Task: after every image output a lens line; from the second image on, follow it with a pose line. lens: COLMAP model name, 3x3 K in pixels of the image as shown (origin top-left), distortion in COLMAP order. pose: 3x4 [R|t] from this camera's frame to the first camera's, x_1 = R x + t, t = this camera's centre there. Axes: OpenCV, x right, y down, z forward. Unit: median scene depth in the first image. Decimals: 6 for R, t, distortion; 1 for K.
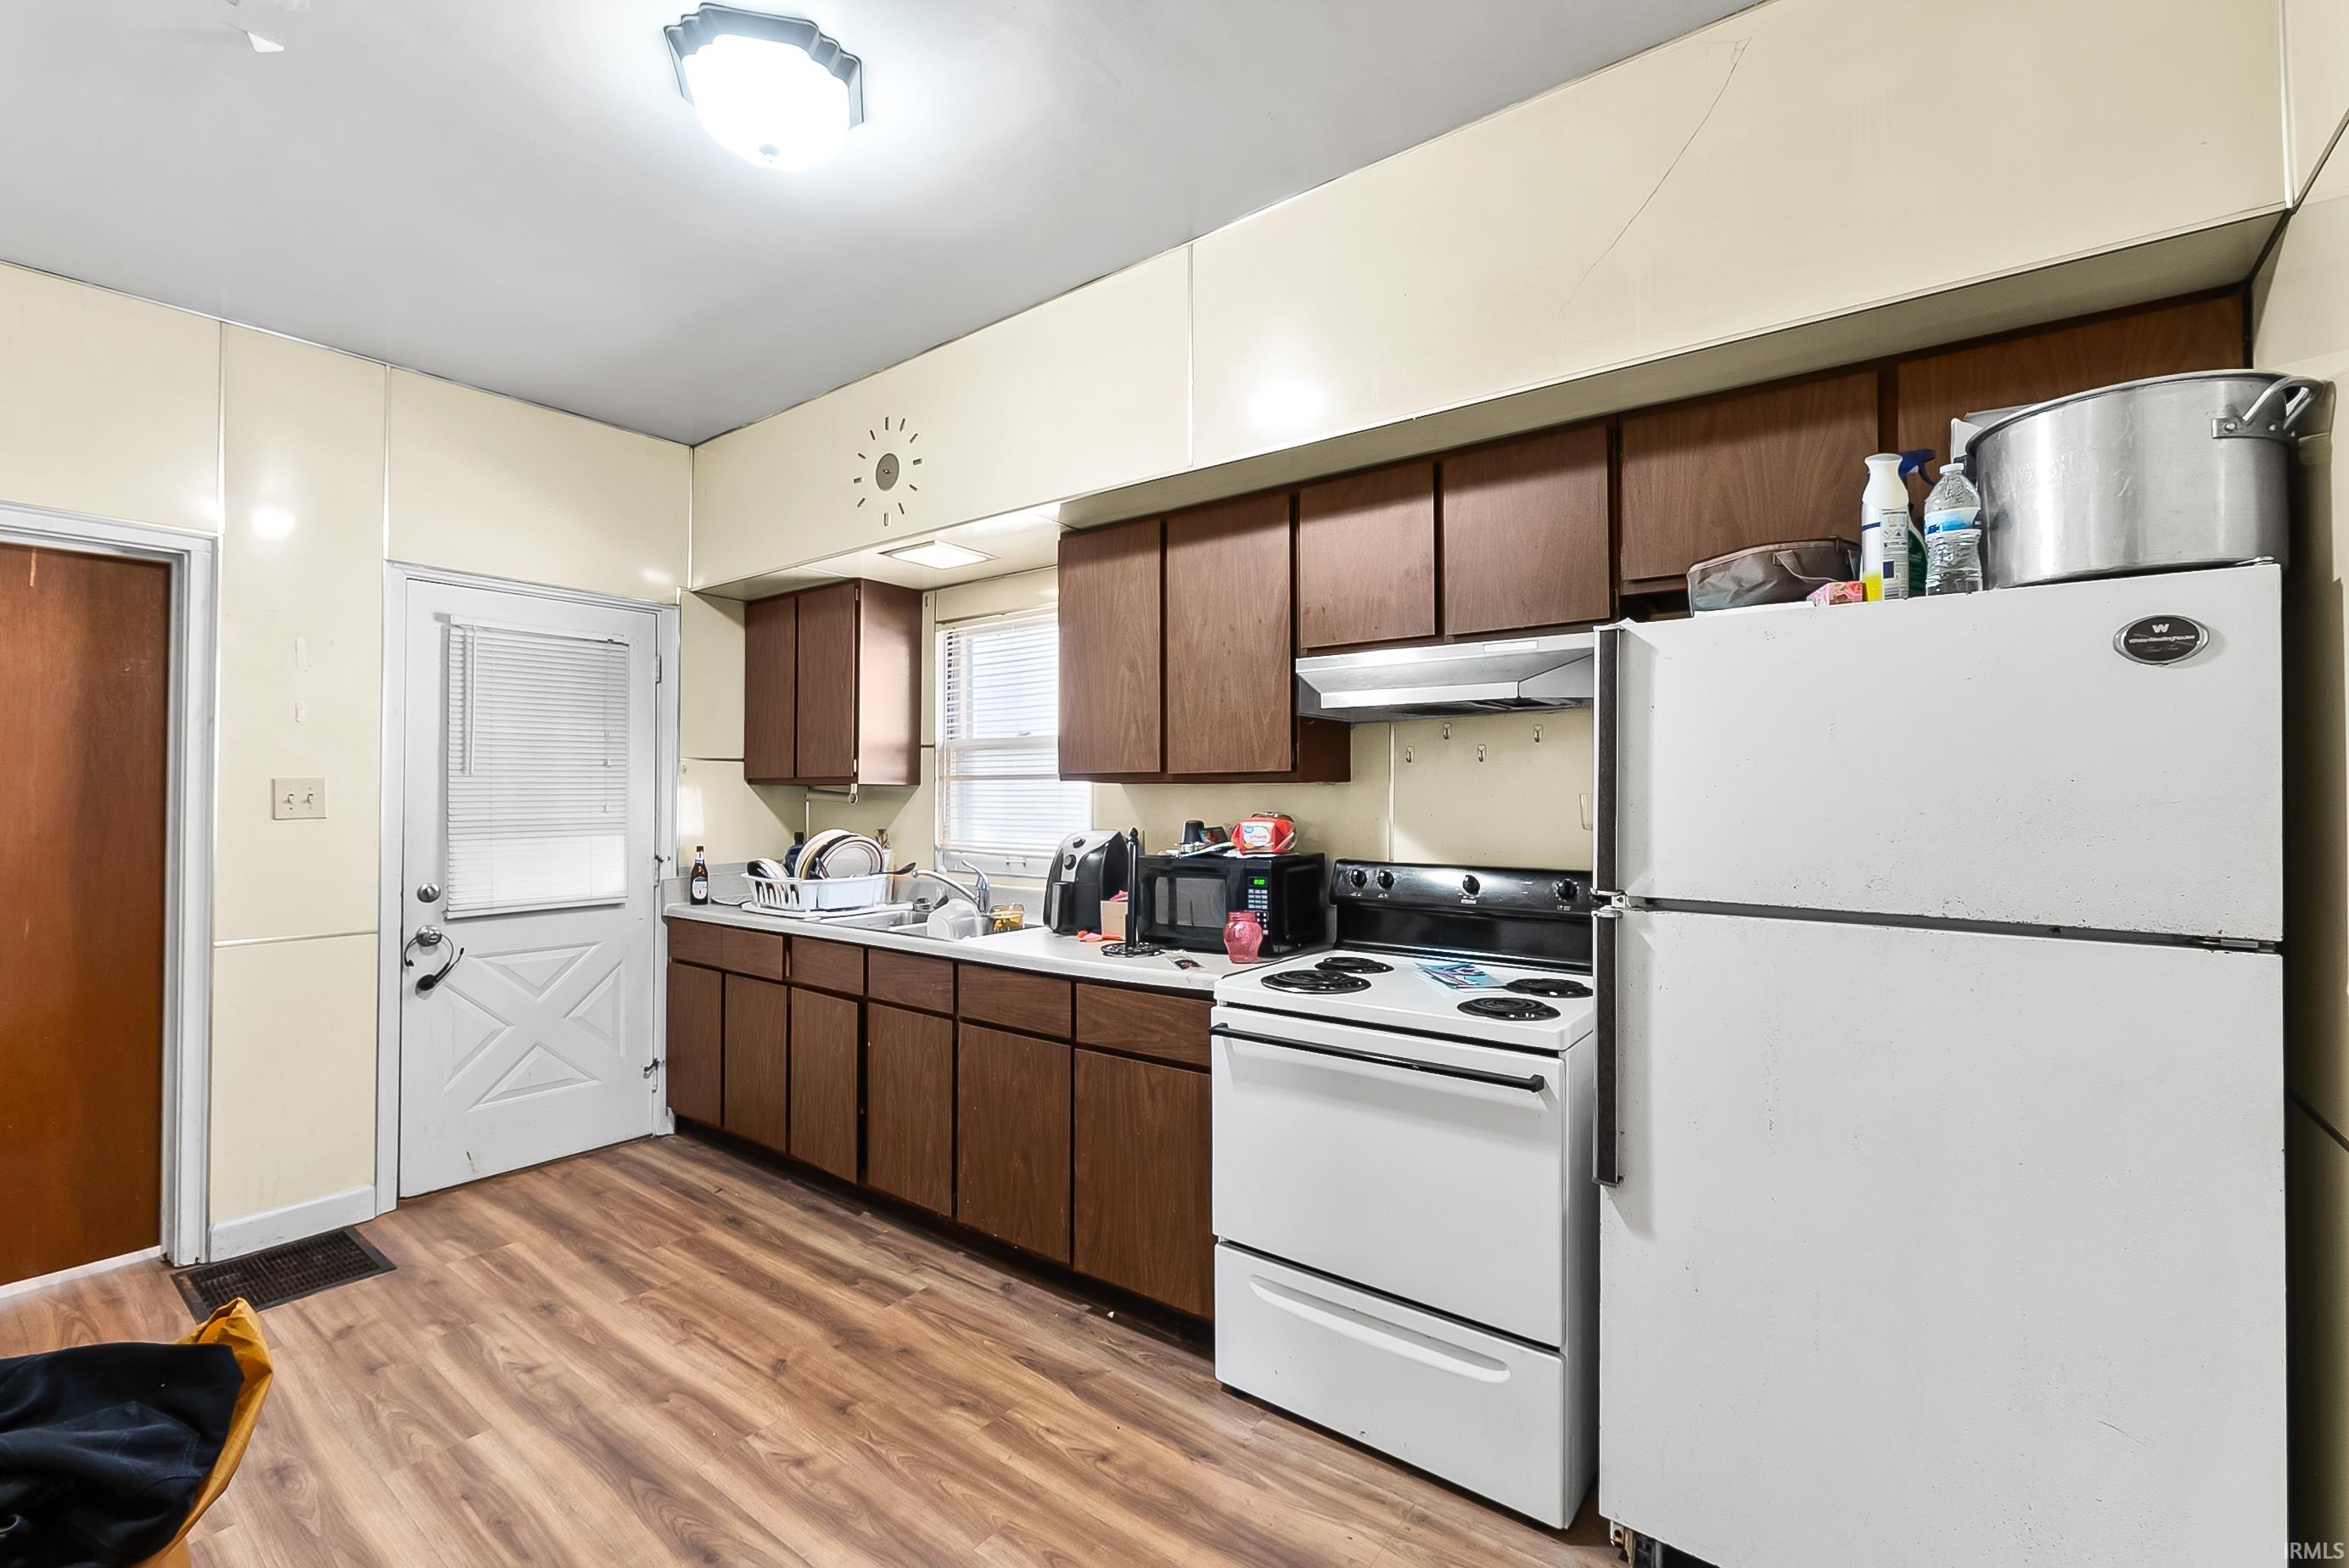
lens RADIAL K [[994.8, 0, 1152.4], [0, 994.8, 782.1], [0, 0, 1]] dist [-0.005265, -0.000315]
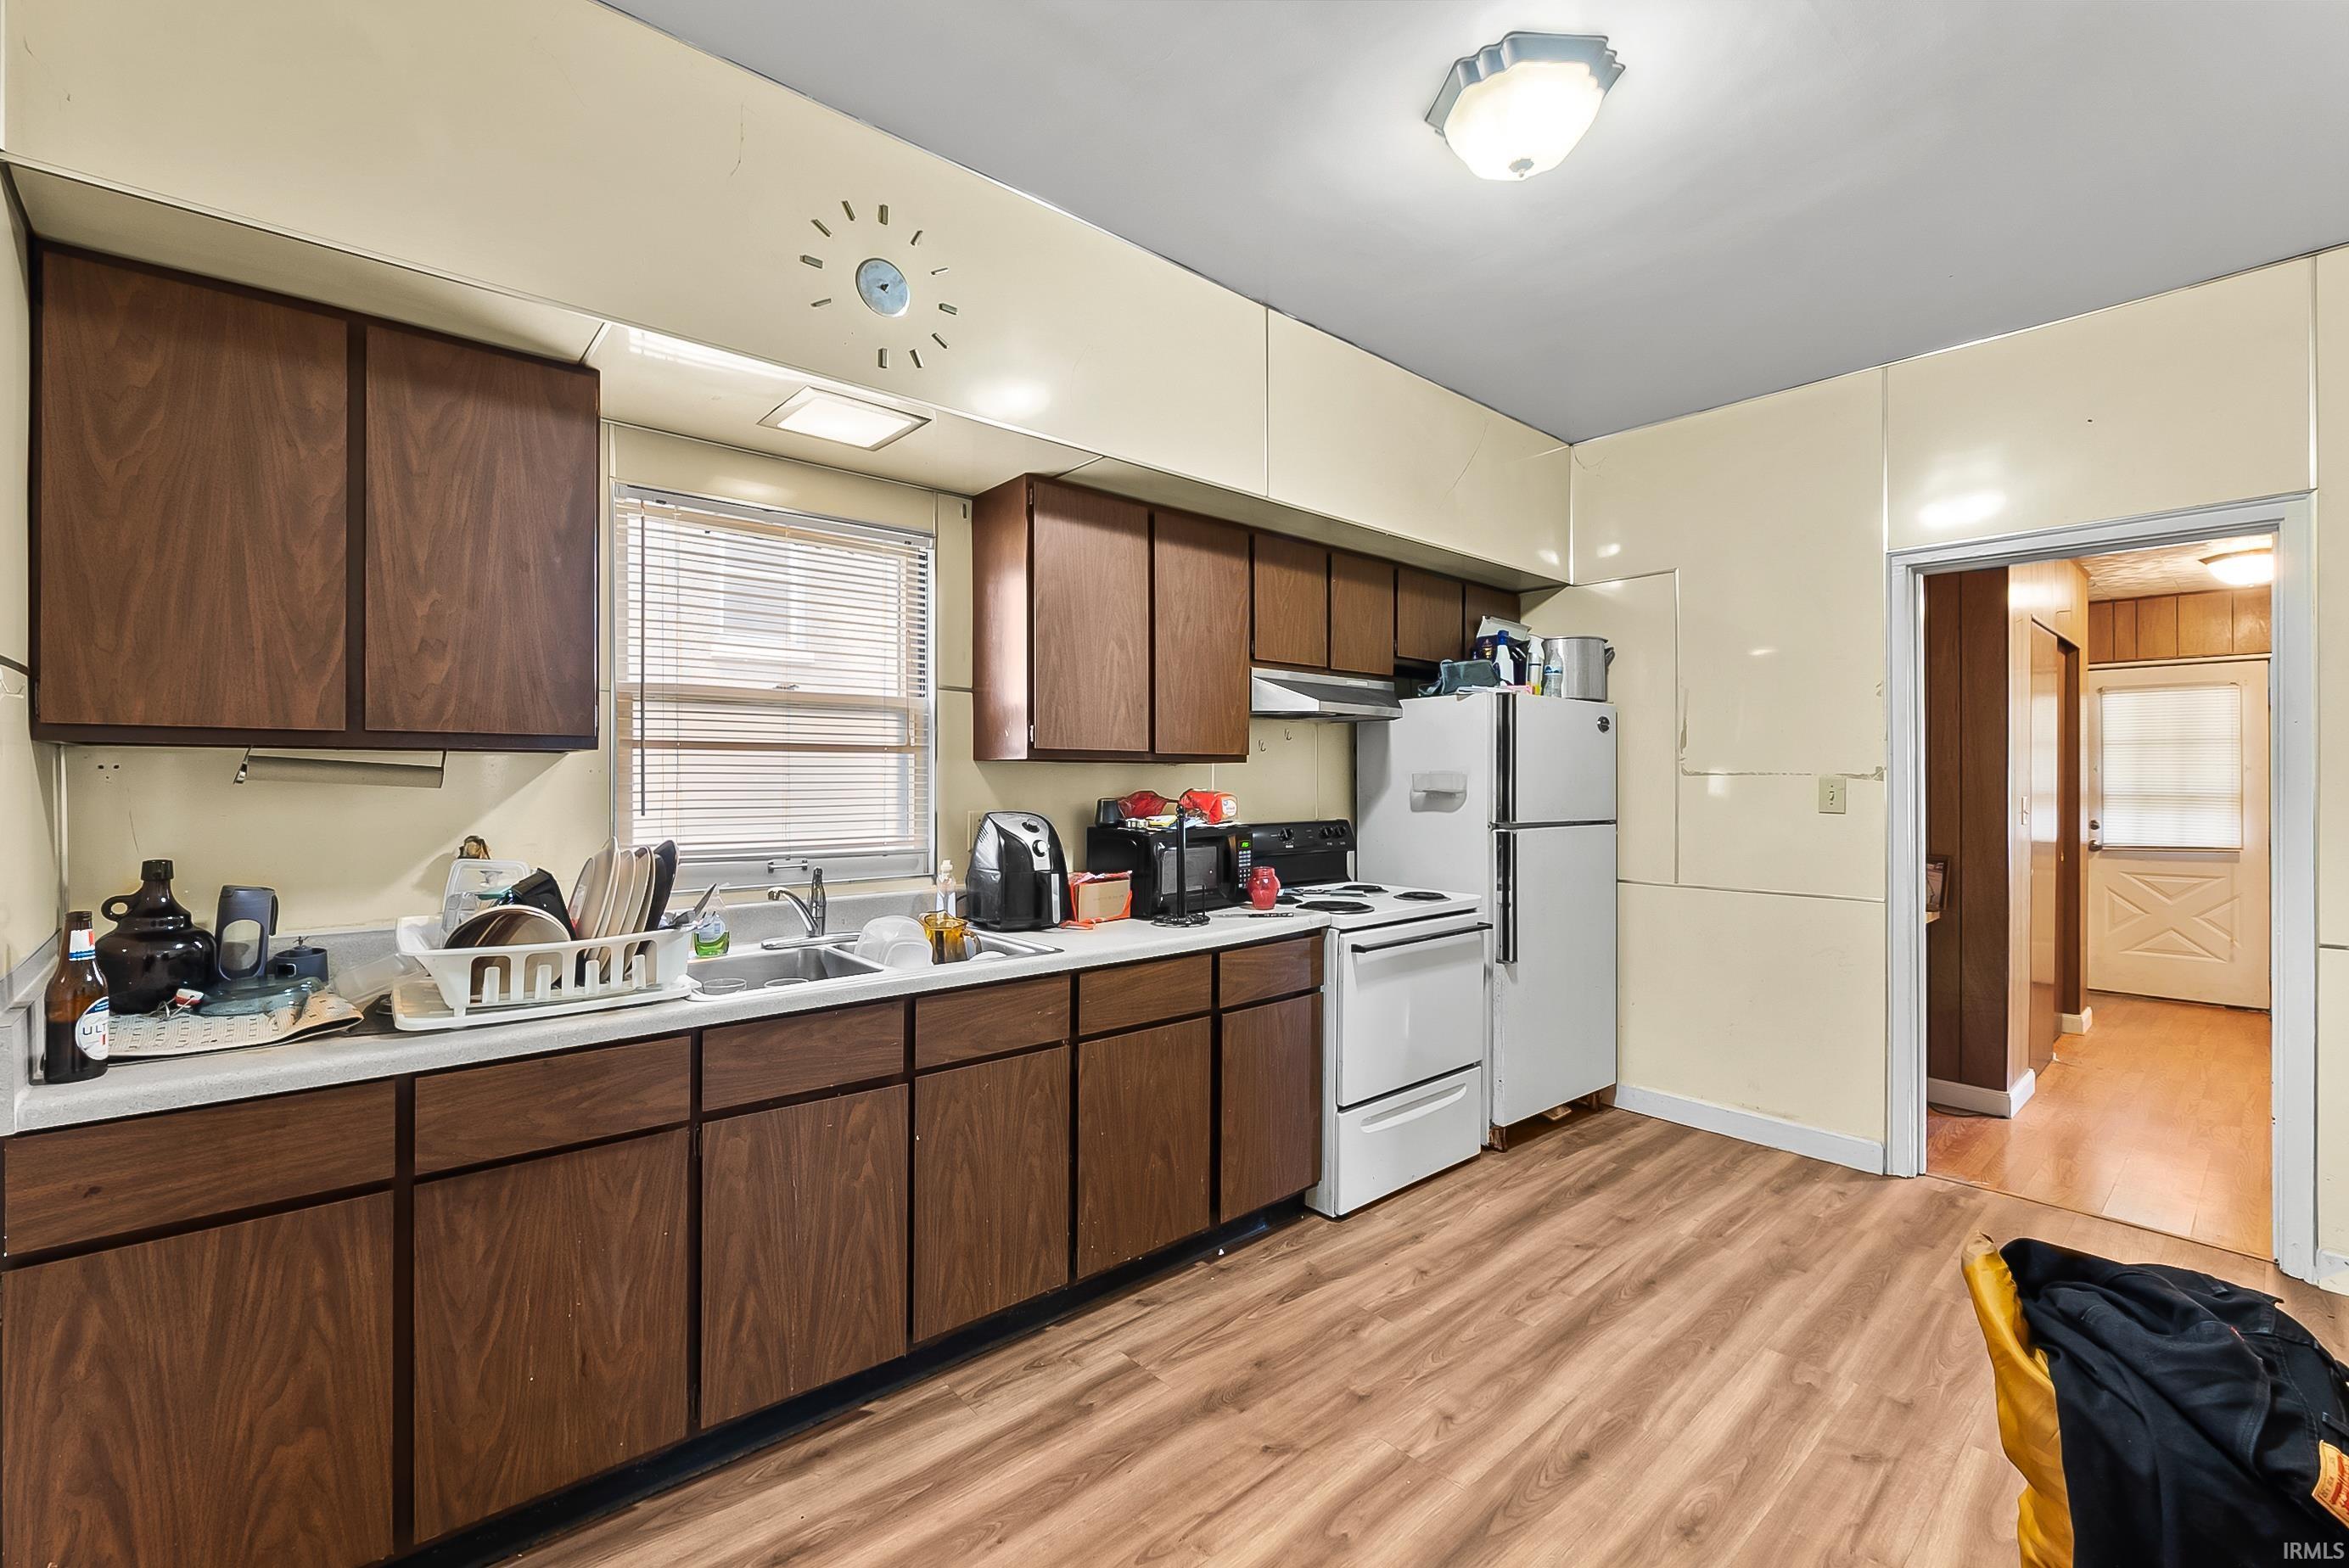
lens RADIAL K [[994.8, 0, 1152.4], [0, 994.8, 782.1], [0, 0, 1]] dist [-0.005265, -0.000315]
pose [[0.199501, -0.006054, 0.979879, -1.068215], [-0.015541, 0.999836, 0.009341, 0.012402], [-0.979774, -0.017092, 0.199374, 0.826719]]
